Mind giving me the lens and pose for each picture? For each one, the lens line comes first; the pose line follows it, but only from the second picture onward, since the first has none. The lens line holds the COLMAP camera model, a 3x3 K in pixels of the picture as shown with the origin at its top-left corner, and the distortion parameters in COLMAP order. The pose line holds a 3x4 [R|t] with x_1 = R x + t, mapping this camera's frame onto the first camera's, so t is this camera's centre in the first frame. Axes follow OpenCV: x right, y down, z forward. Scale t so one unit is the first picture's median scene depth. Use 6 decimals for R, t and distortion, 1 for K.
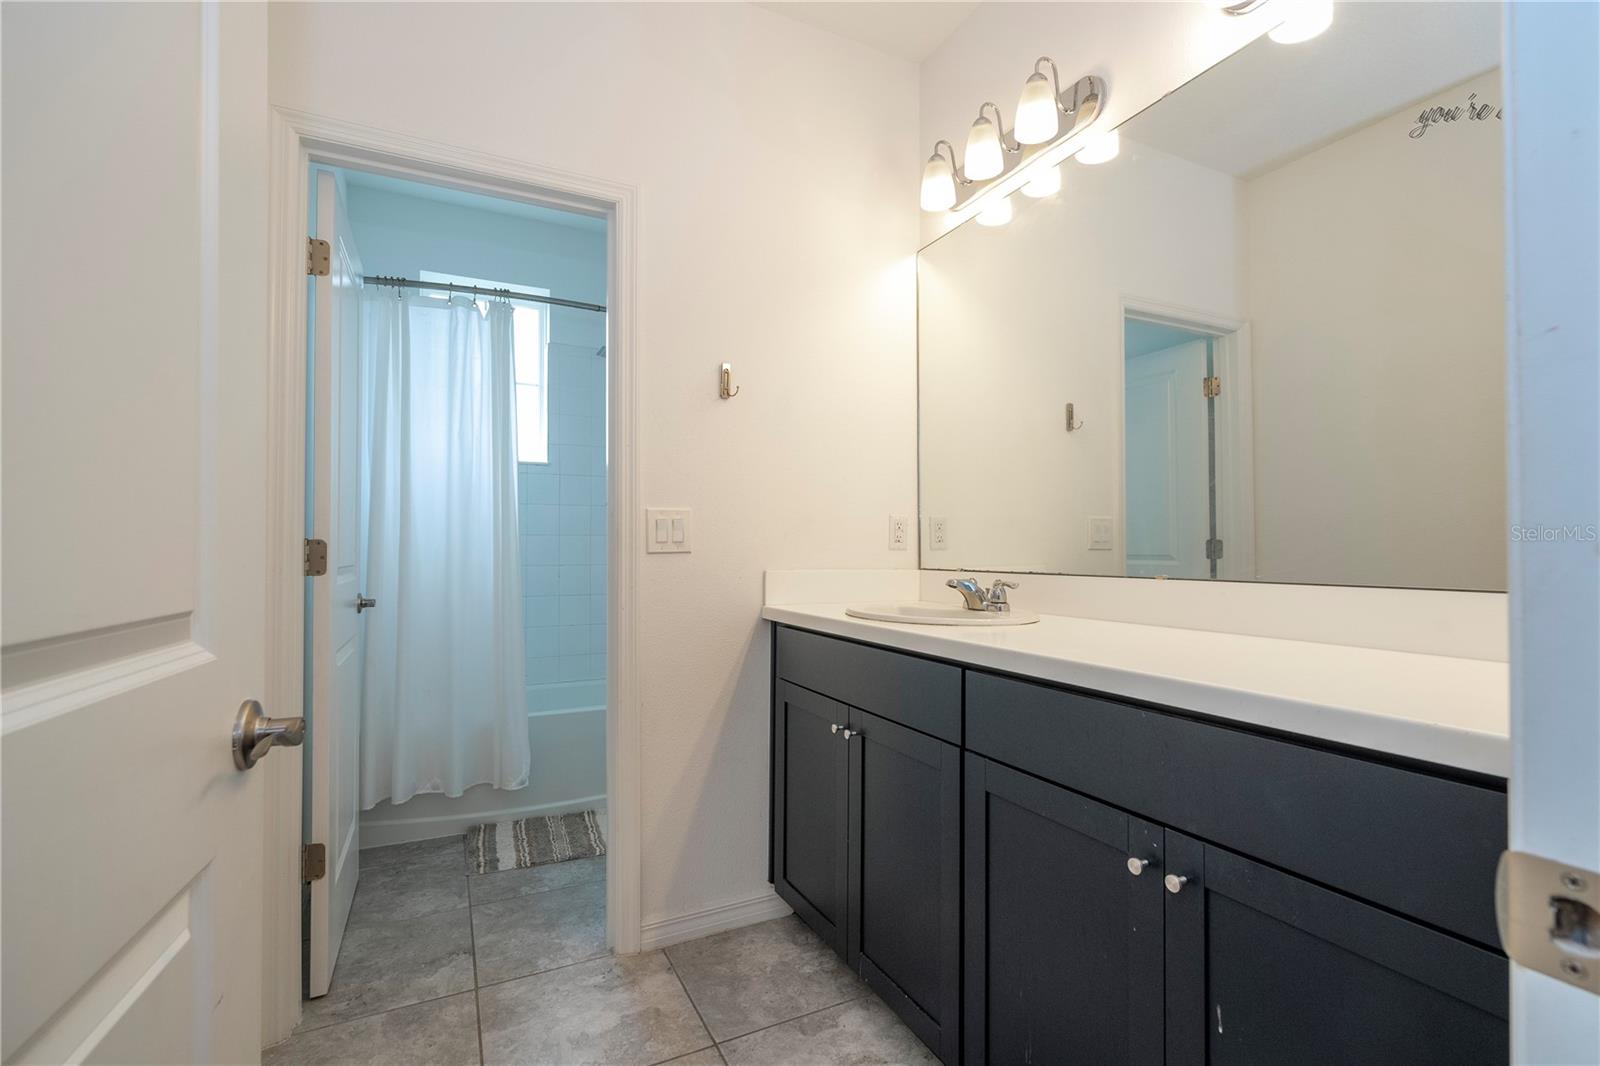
lens RADIAL K [[722.3, 0, 810.6], [0, 722.3, 537.6], [0, 0, 1]] dist [0.001782, 0.000148]
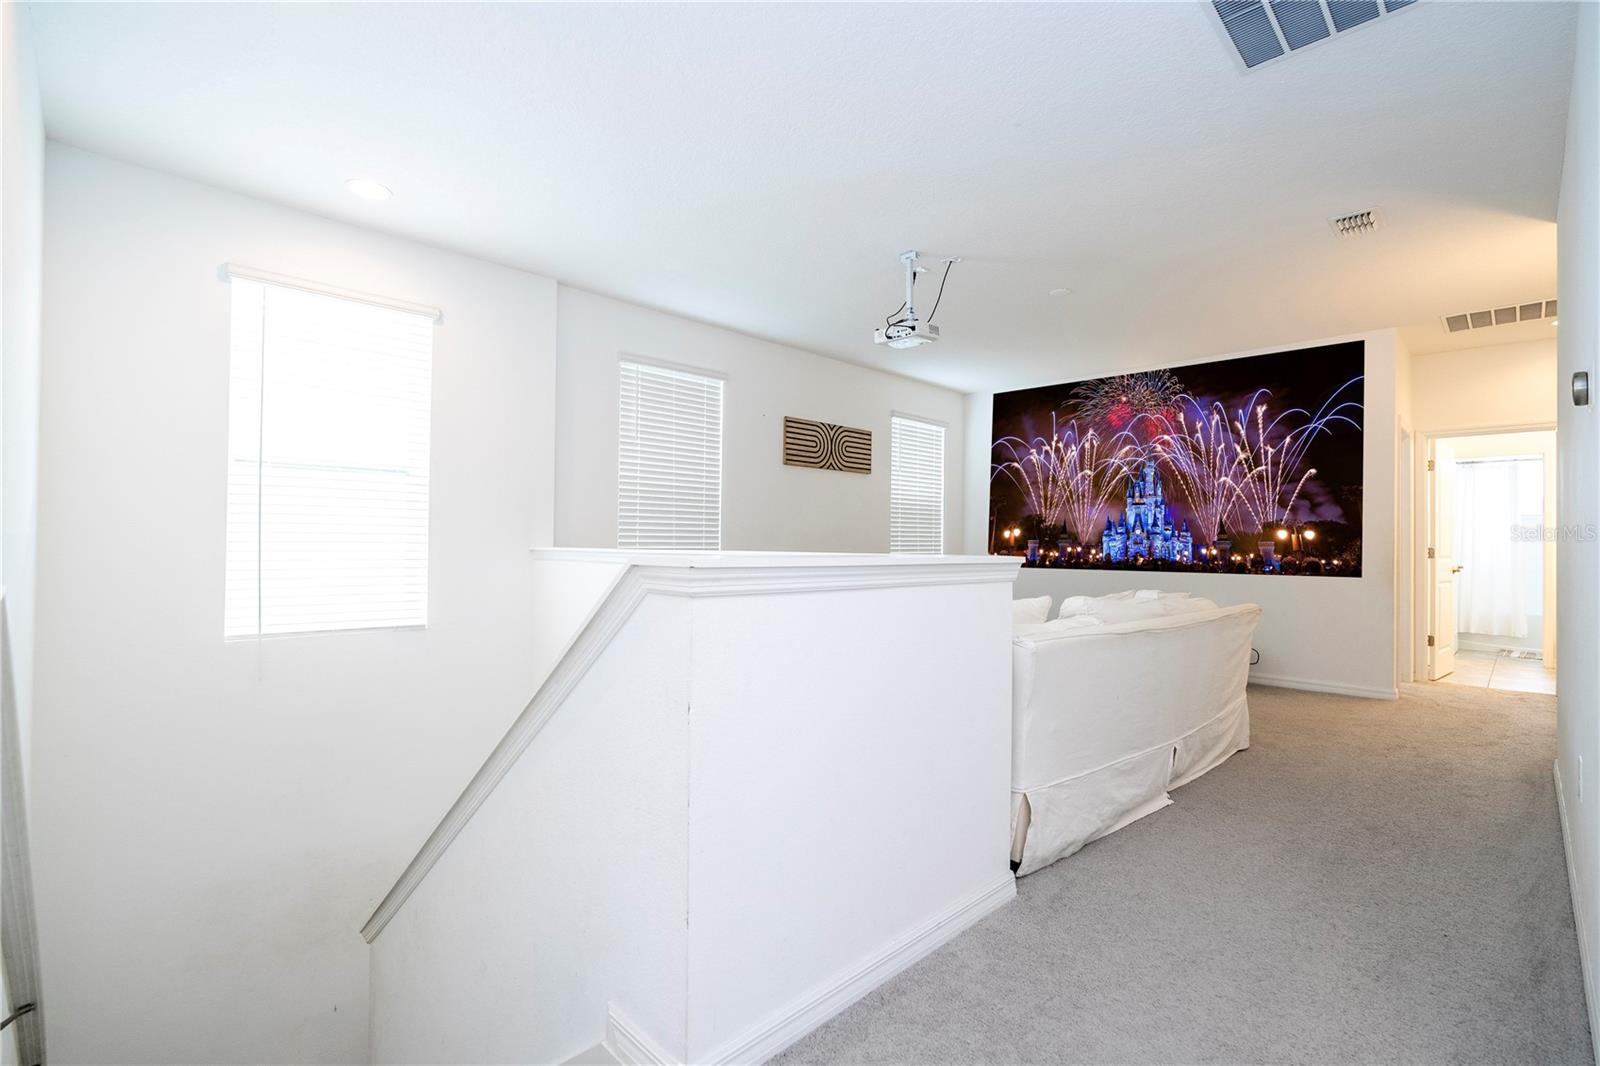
lens RADIAL K [[722.3, 0, 810.6], [0, 722.3, 537.6], [0, 0, 1]] dist [0.001782, 0.000148]
pose [[0.315425, 0.001910, -0.948949, 1.361680], [0.003013, 0.999991, 0.003014, -0.049221], [0.948946, -0.003810, 0.315416, -2.458732]]
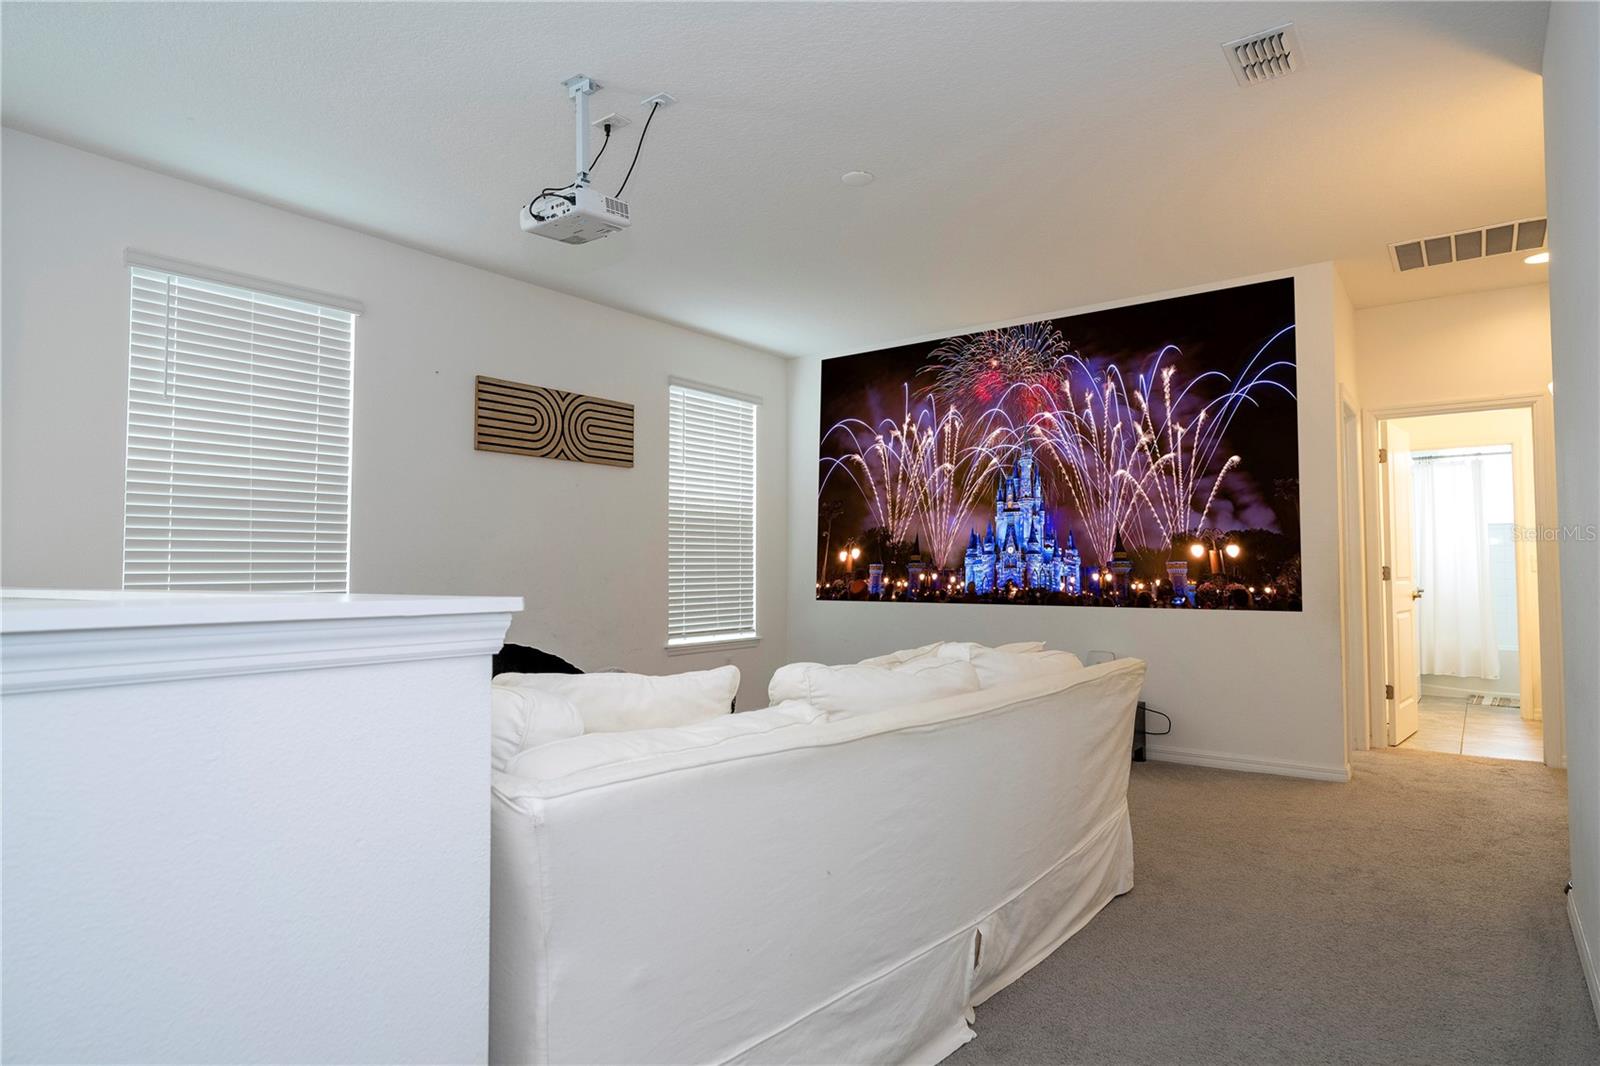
lens RADIAL K [[899.3, 0, 806.3], [0, 899.3, 533.4], [0, 0, 1]] dist [-0.020211, -0.000226]
pose [[0.439832, -0.034721, -0.897409, 1.112588], [0.015222, 0.999397, -0.031206, -0.040318], [0.897951, 0.000065, 0.440095, -2.061777]]
